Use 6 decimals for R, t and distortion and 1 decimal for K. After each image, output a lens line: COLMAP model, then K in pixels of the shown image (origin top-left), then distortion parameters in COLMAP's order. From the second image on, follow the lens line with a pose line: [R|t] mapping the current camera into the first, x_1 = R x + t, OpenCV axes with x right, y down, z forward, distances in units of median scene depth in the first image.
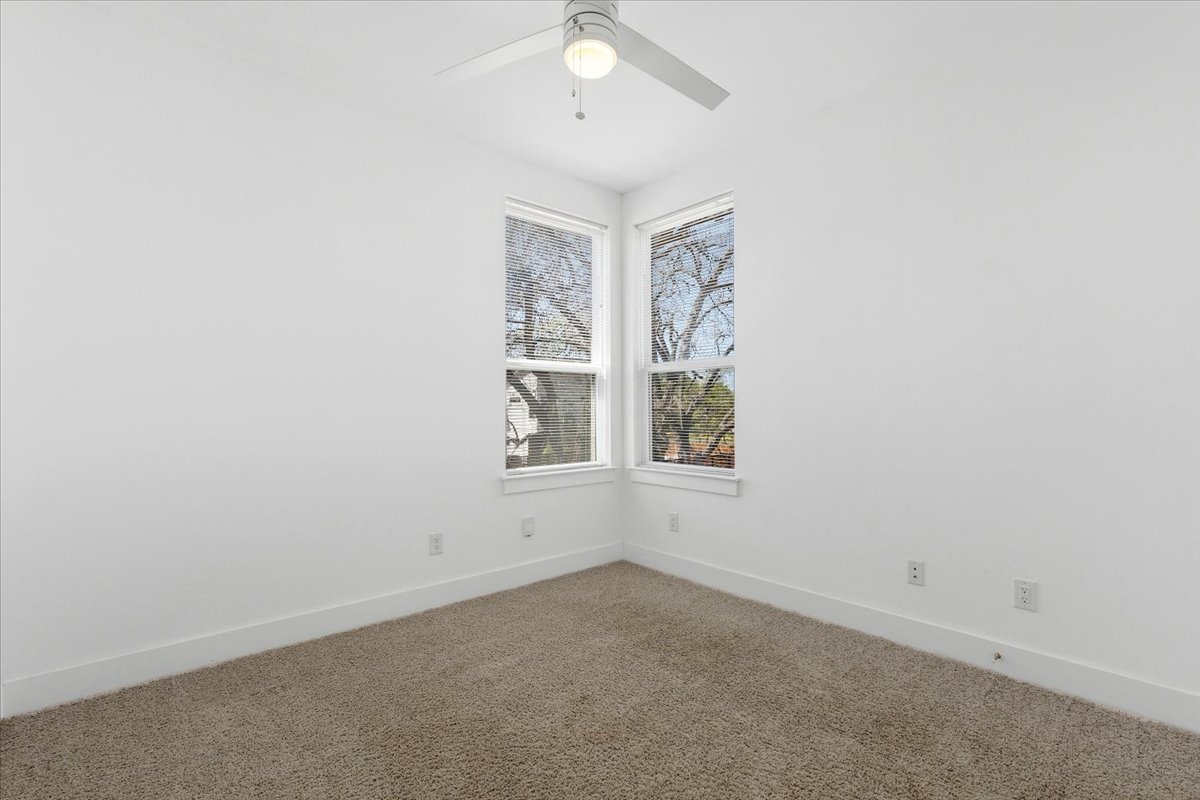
lens RADIAL K [[545.7, 0, 608.6], [0, 545.7, 401.1], [0, 0, 1]] dist [0.003388, 0.000577]
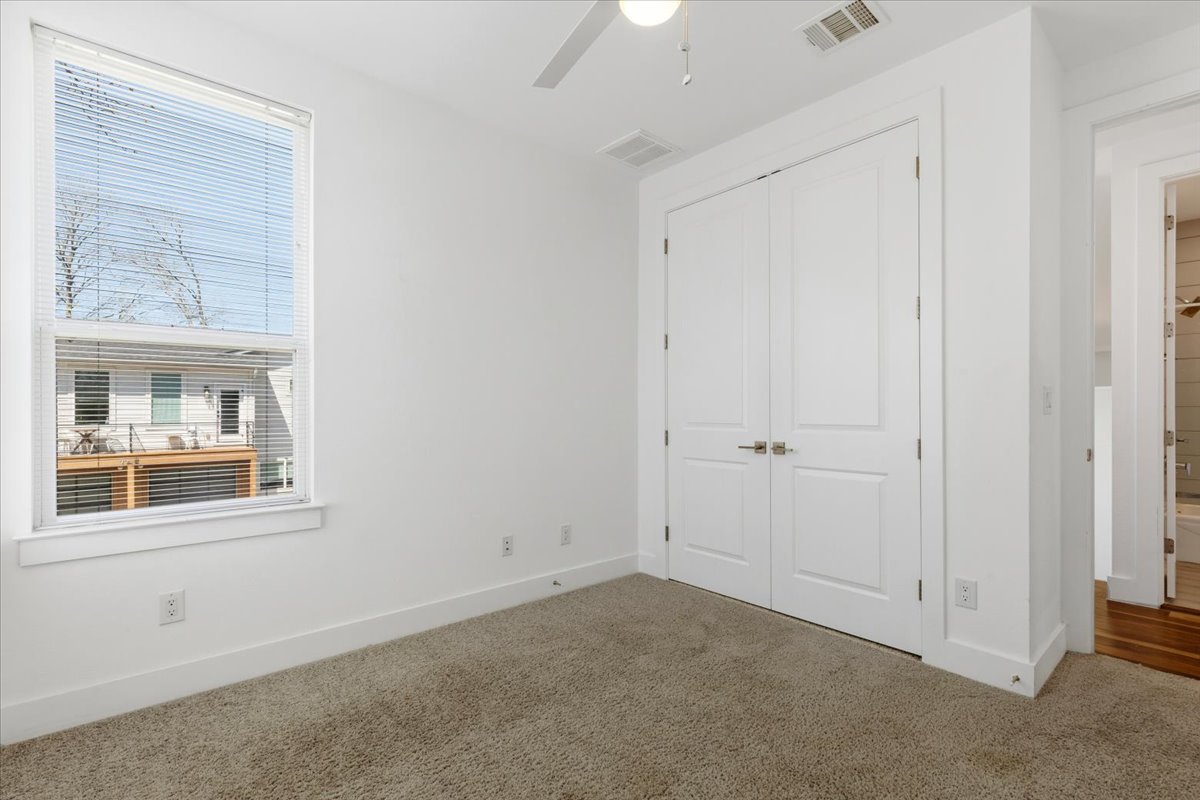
lens RADIAL K [[541.2, 0, 602.5], [0, 541.2, 408.5], [0, 0, 1]] dist [0.003059, 0.000077]
pose [[0.018003, 0.009745, 0.999790, -0.520695], [-0.008694, 0.999916, -0.009590, 0.015890], [-0.999800, -0.008520, 0.018087, 0.630560]]
